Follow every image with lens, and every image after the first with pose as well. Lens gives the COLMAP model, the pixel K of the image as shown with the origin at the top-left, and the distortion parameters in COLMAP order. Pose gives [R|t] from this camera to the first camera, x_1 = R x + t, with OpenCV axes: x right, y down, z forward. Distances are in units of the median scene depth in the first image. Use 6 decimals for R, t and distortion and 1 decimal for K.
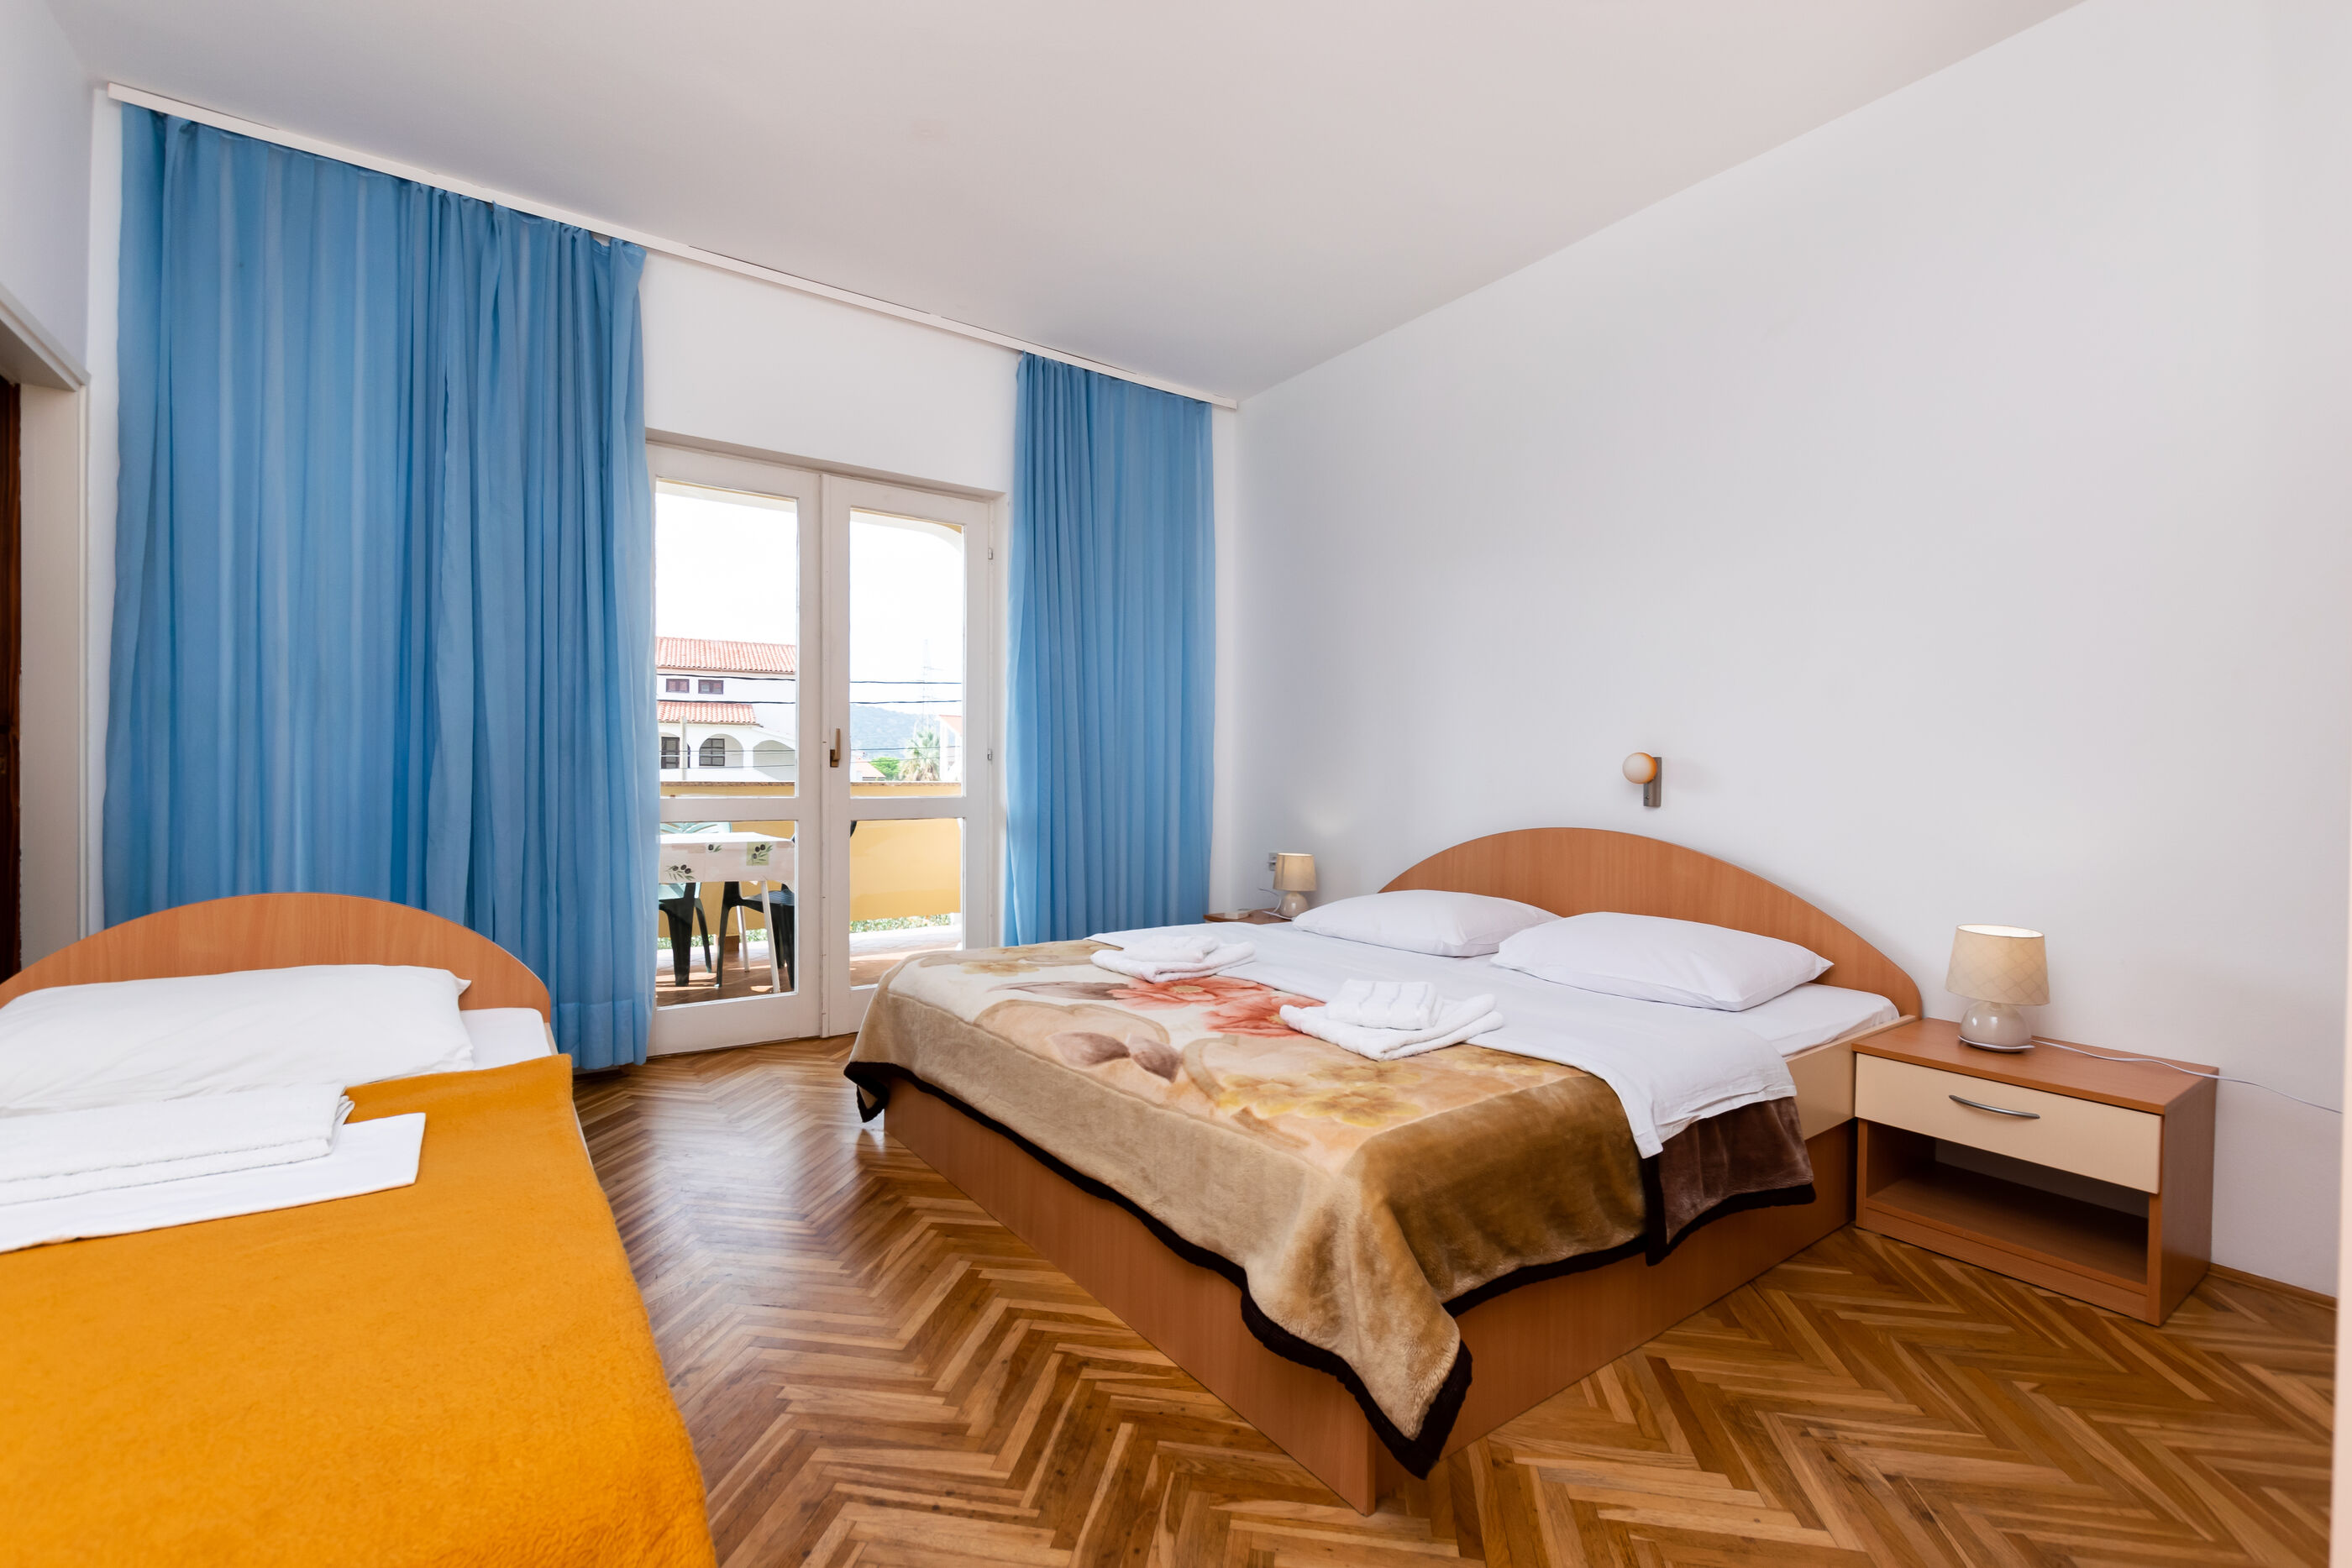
lens RADIAL K [[1017.0, 0, 1175.0], [0, 1017.0, 770.8], [0, 0, 1]] dist [0.006777, -0.004732]
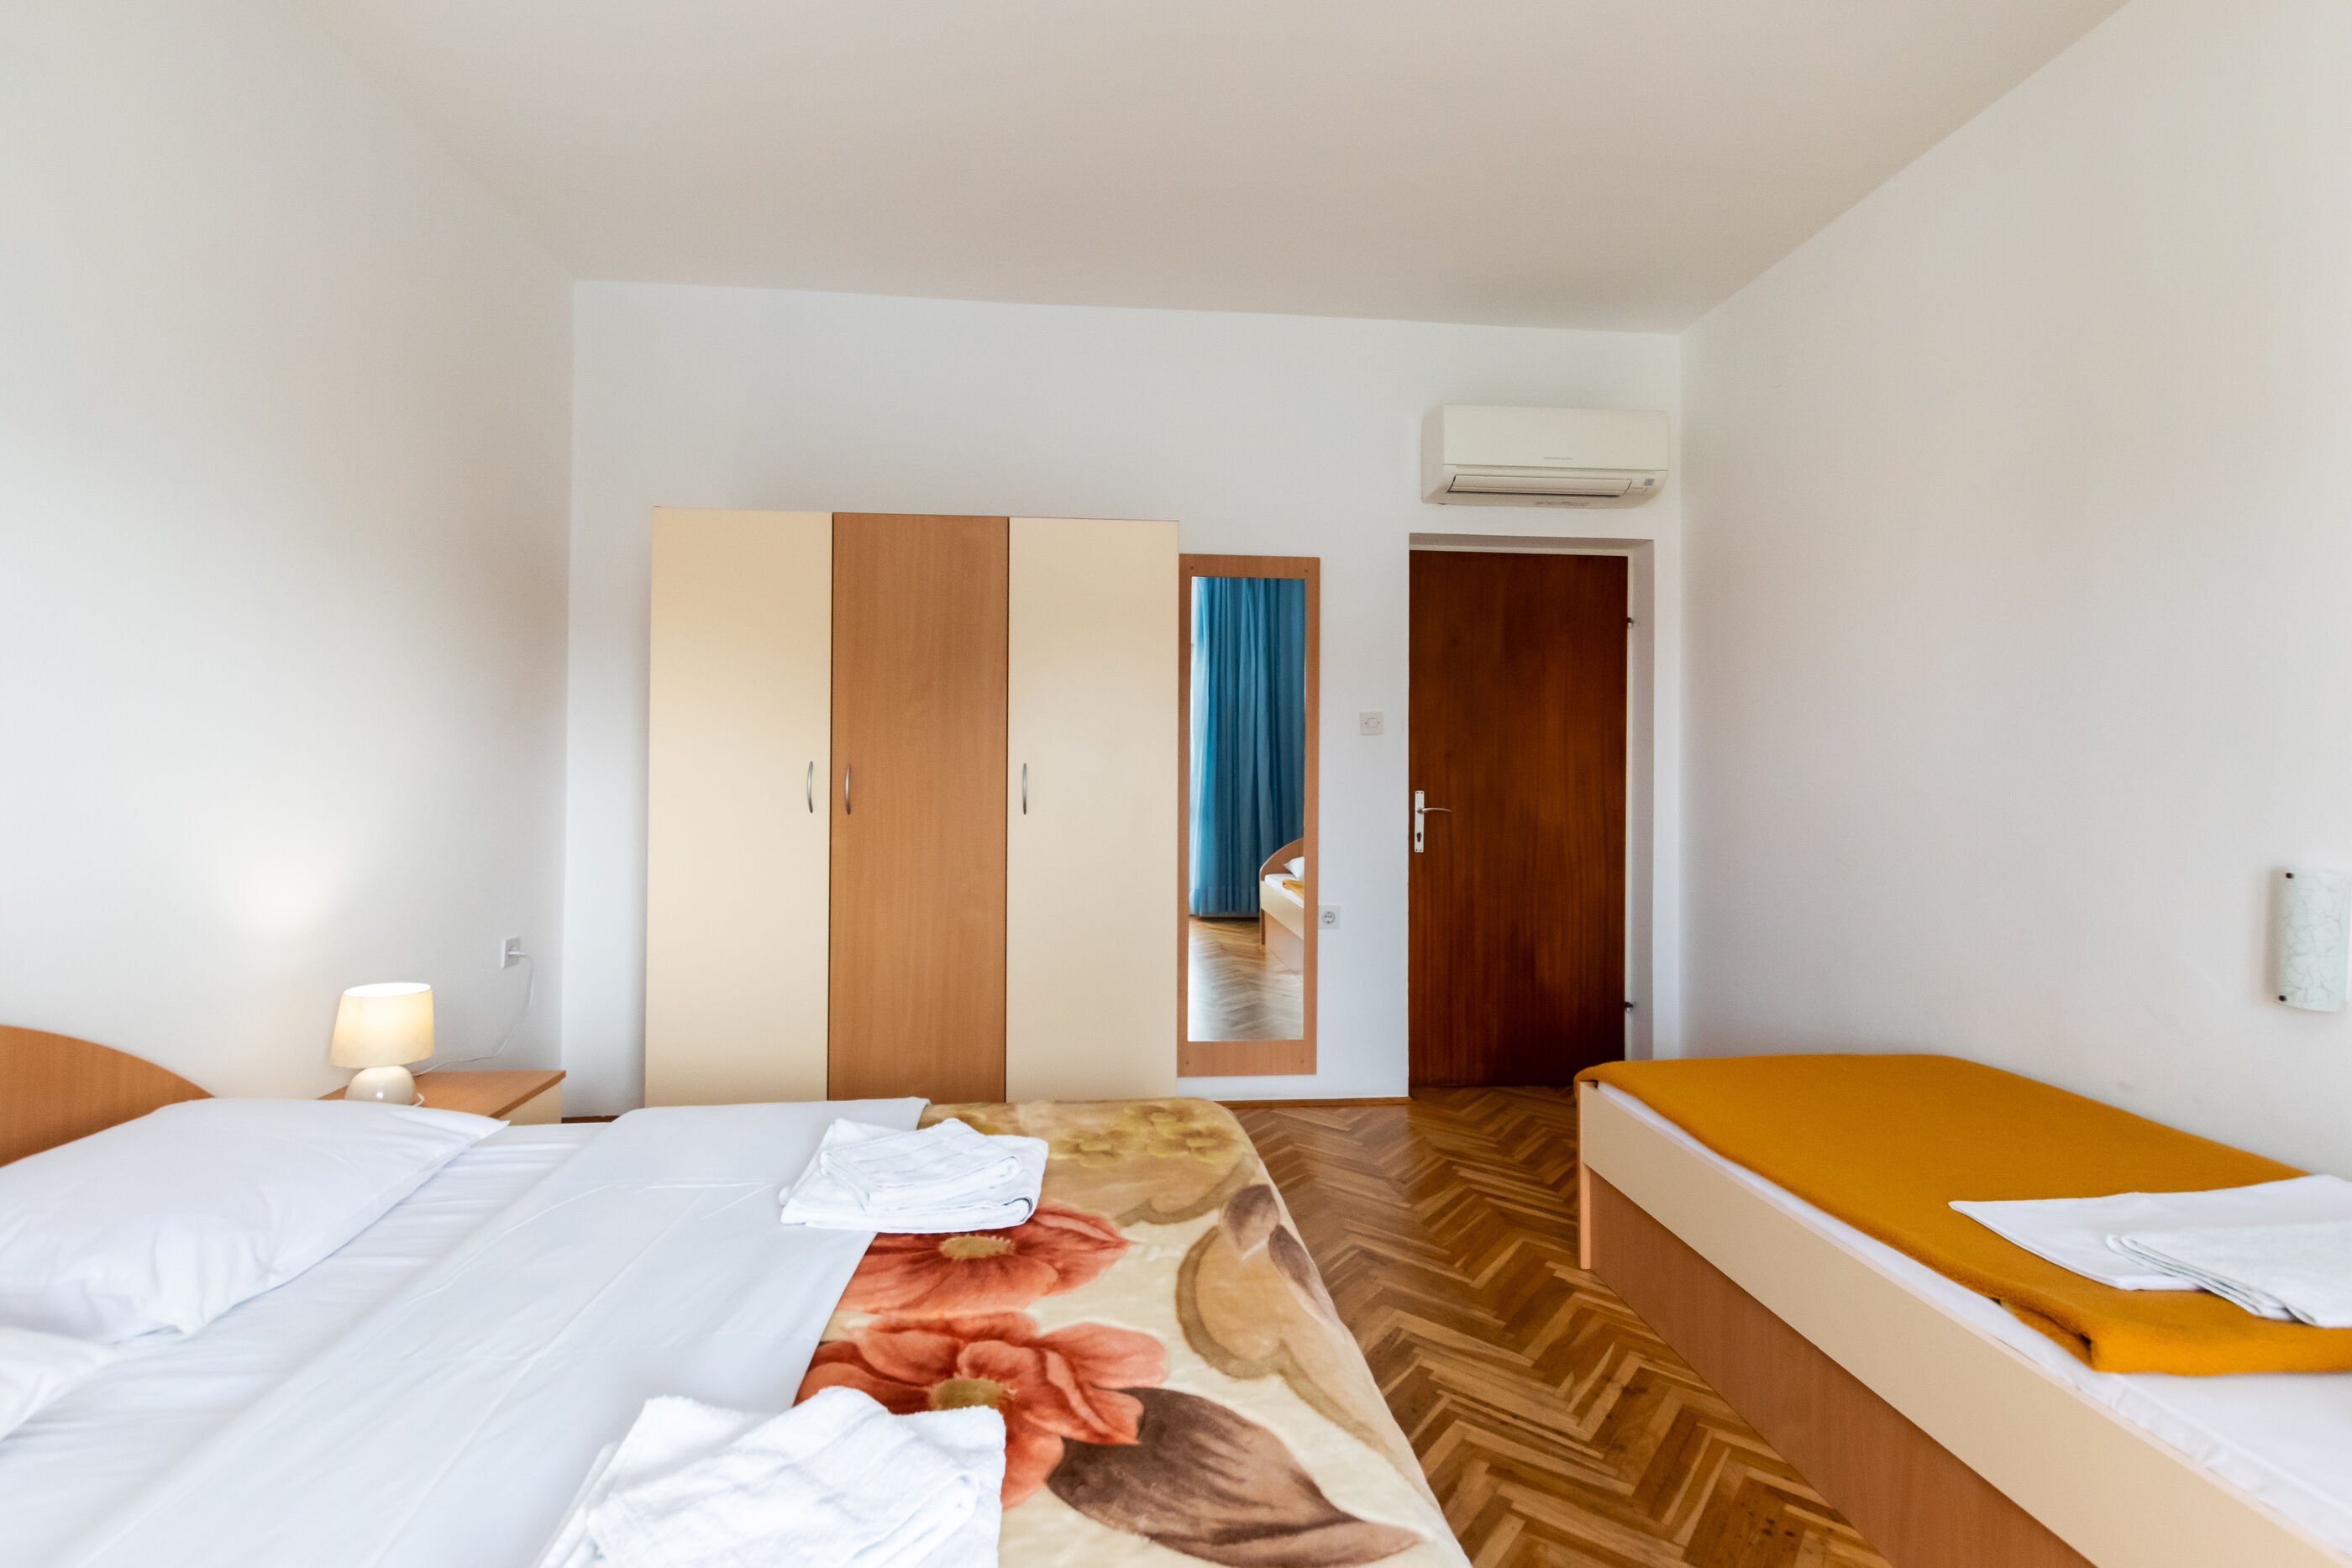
lens RADIAL K [[1017.0, 0, 1175.0], [0, 1017.0, 770.8], [0, 0, 1]] dist [0.006777, -0.004732]
pose [[-0.869507, -0.013077, 0.493747, -0.469000], [-0.015162, 0.999885, -0.000219, -0.096813], [-0.493687, -0.007677, -0.869606, 2.258535]]
